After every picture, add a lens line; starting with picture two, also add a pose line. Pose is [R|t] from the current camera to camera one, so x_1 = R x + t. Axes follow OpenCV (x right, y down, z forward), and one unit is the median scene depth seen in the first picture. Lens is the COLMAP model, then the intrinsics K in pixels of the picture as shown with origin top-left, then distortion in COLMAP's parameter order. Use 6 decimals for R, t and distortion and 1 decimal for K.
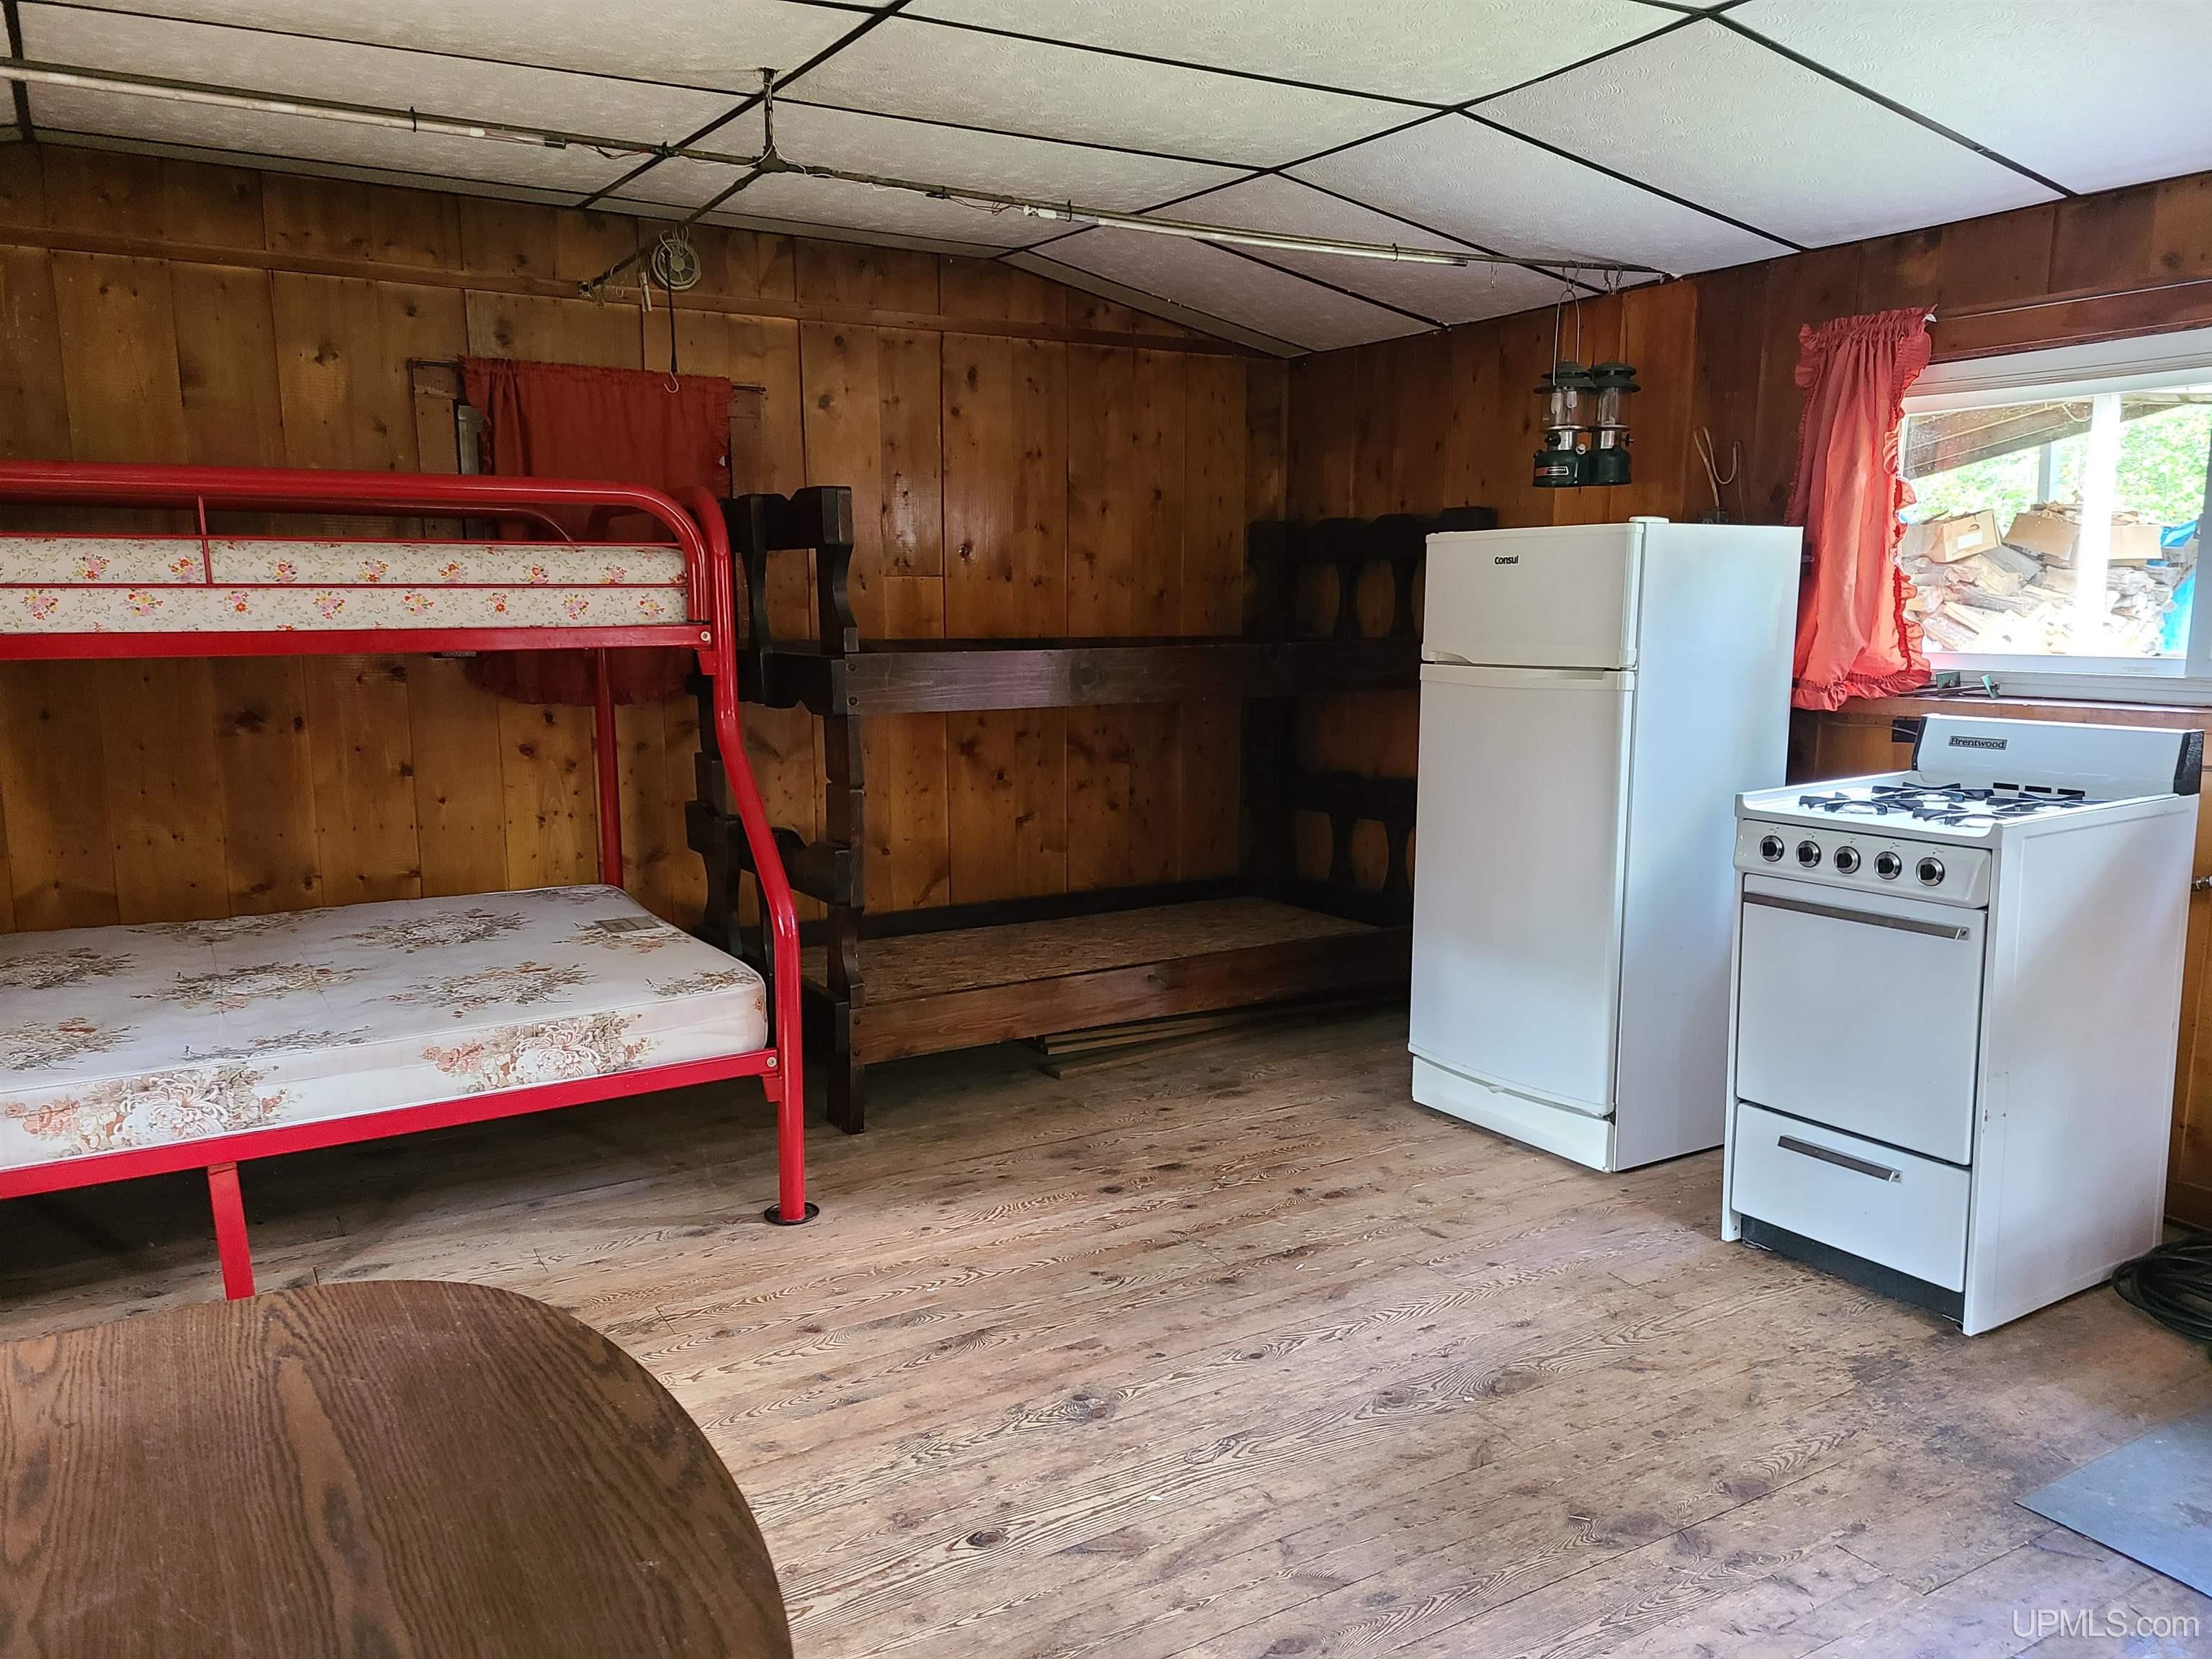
lens RADIAL K [[1658.2, 0, 1066.9], [0, 1658.2, 839.0], [0, 0, 1]] dist [0.061880, -0.047740]
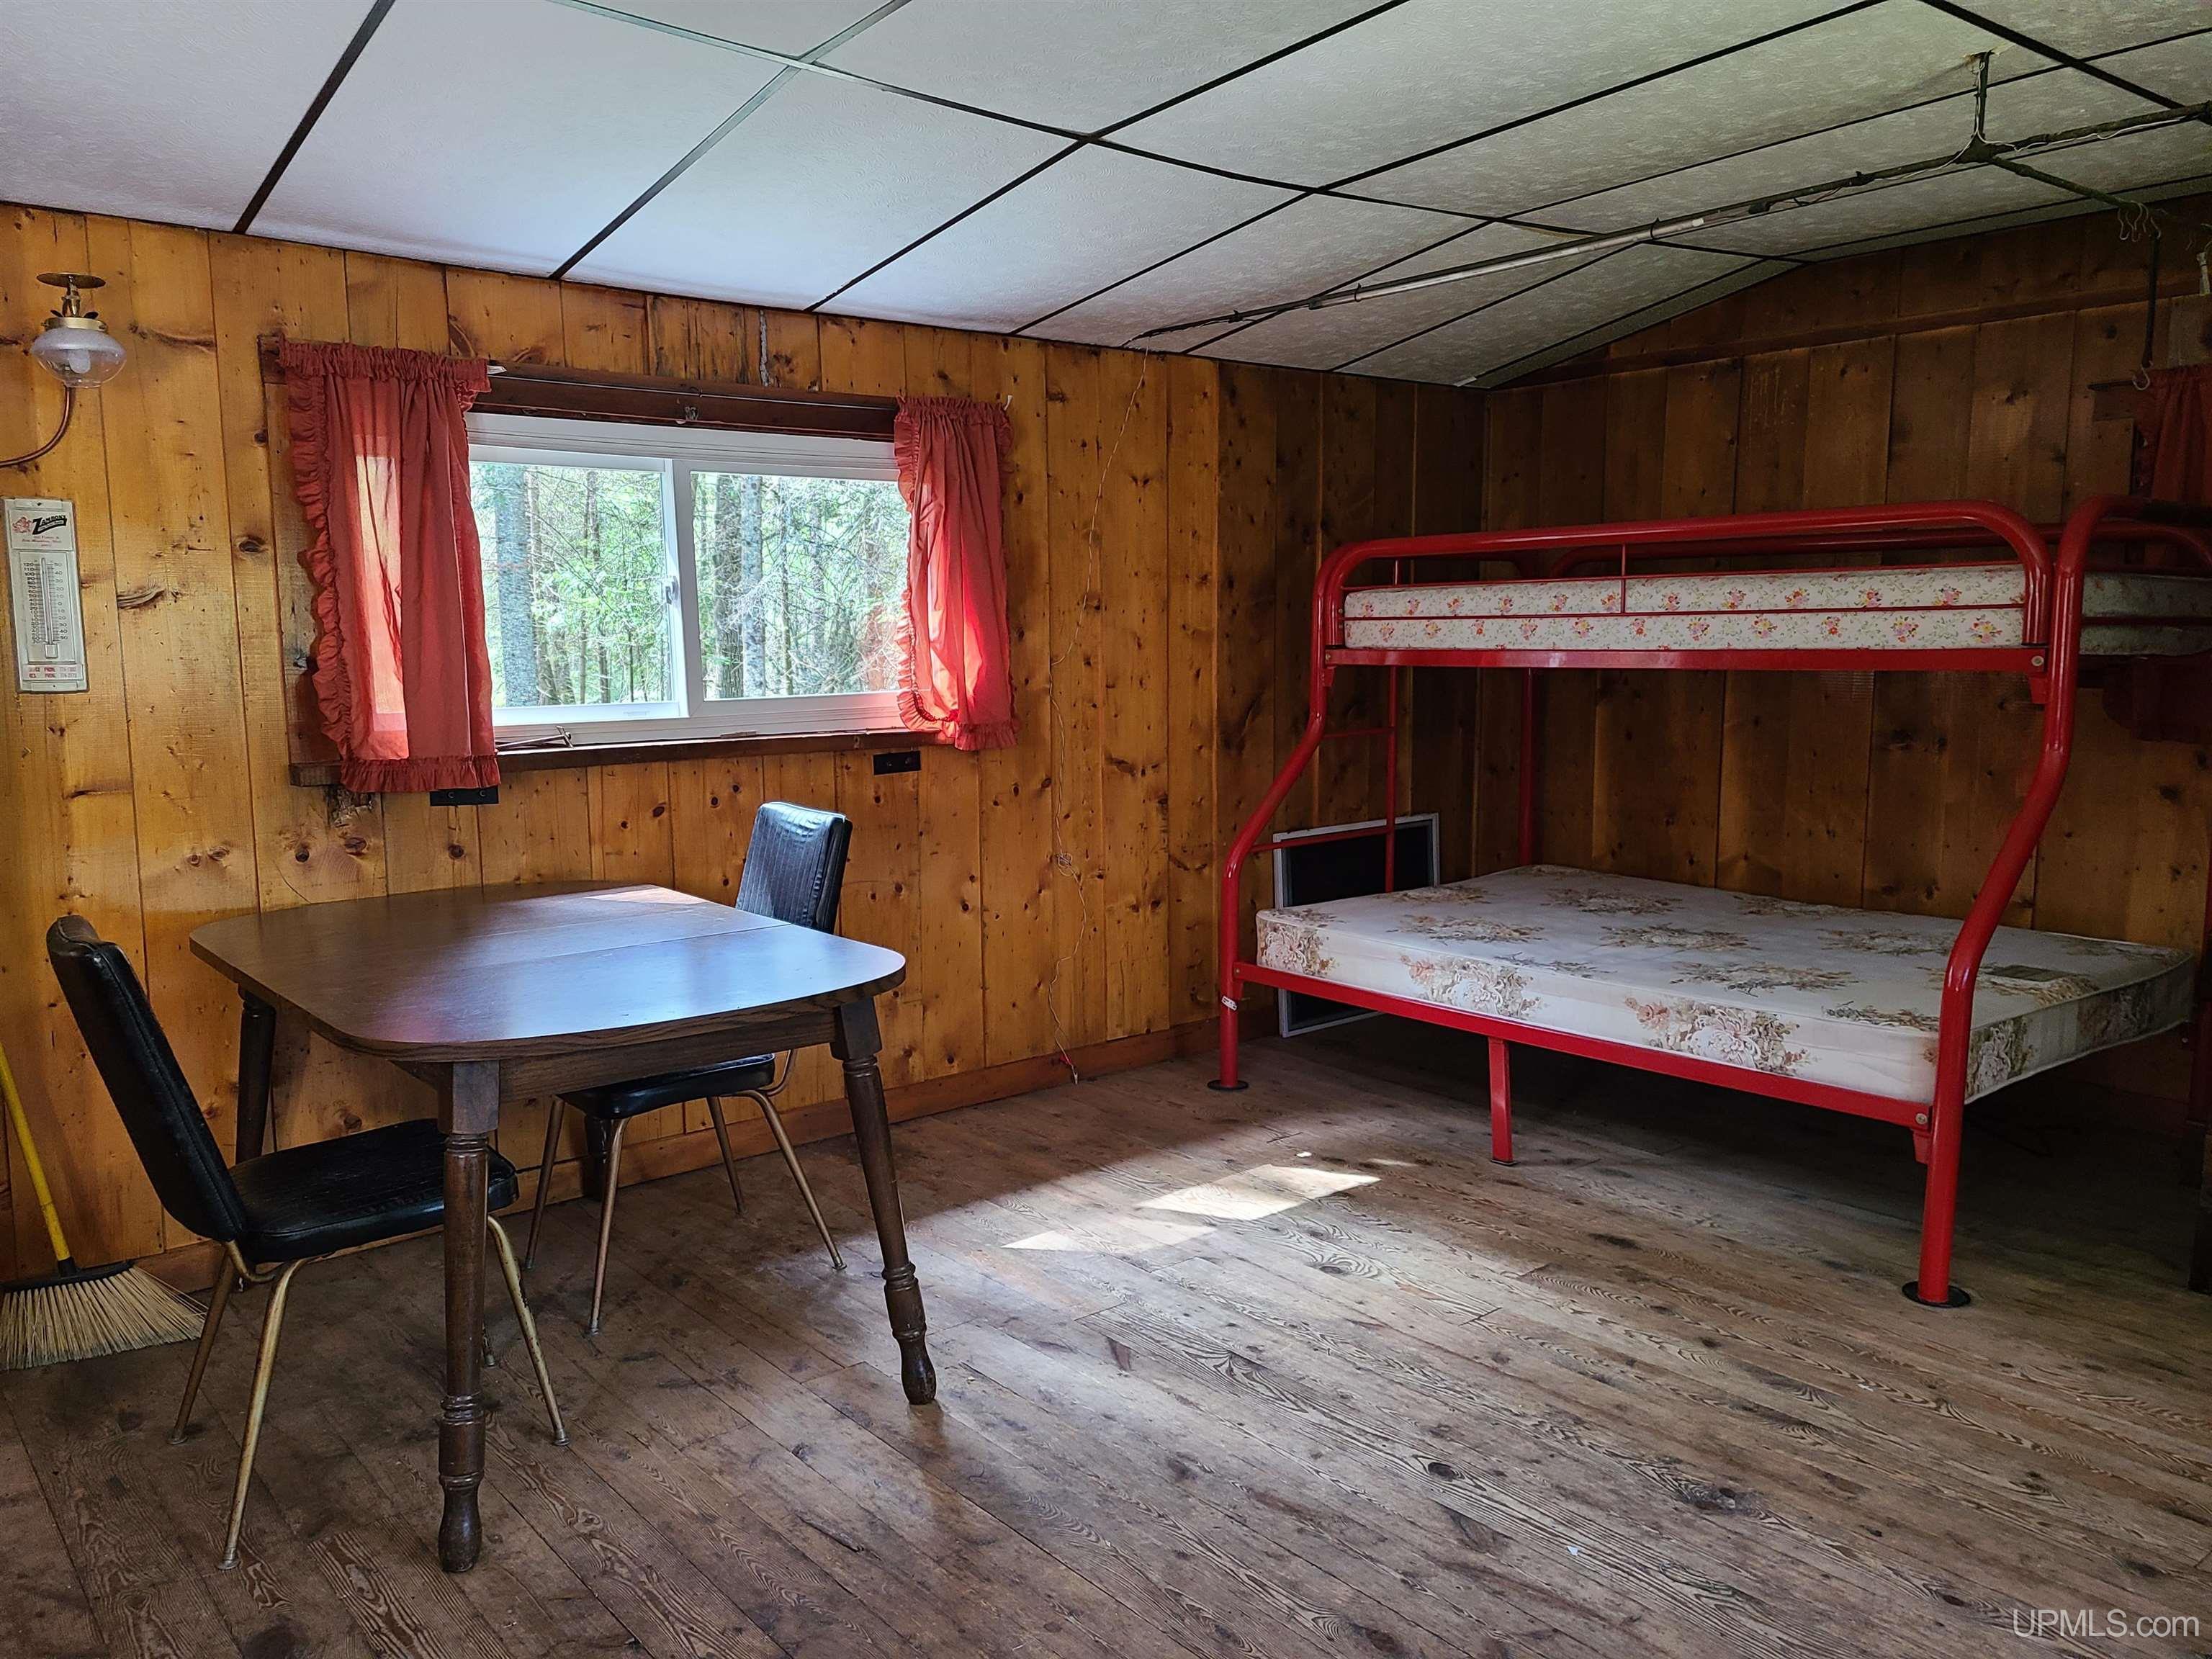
lens RADIAL K [[1658.2, 0, 1091.3], [0, 1658.2, 833.8], [0, 0, 1]] dist [0.061880, -0.047740]
pose [[0.154606, 0.116924, -0.981033, 0.665507], [-0.148959, 0.984380, 0.093848, -0.041550], [0.976682, 0.131624, 0.169608, 0.381460]]
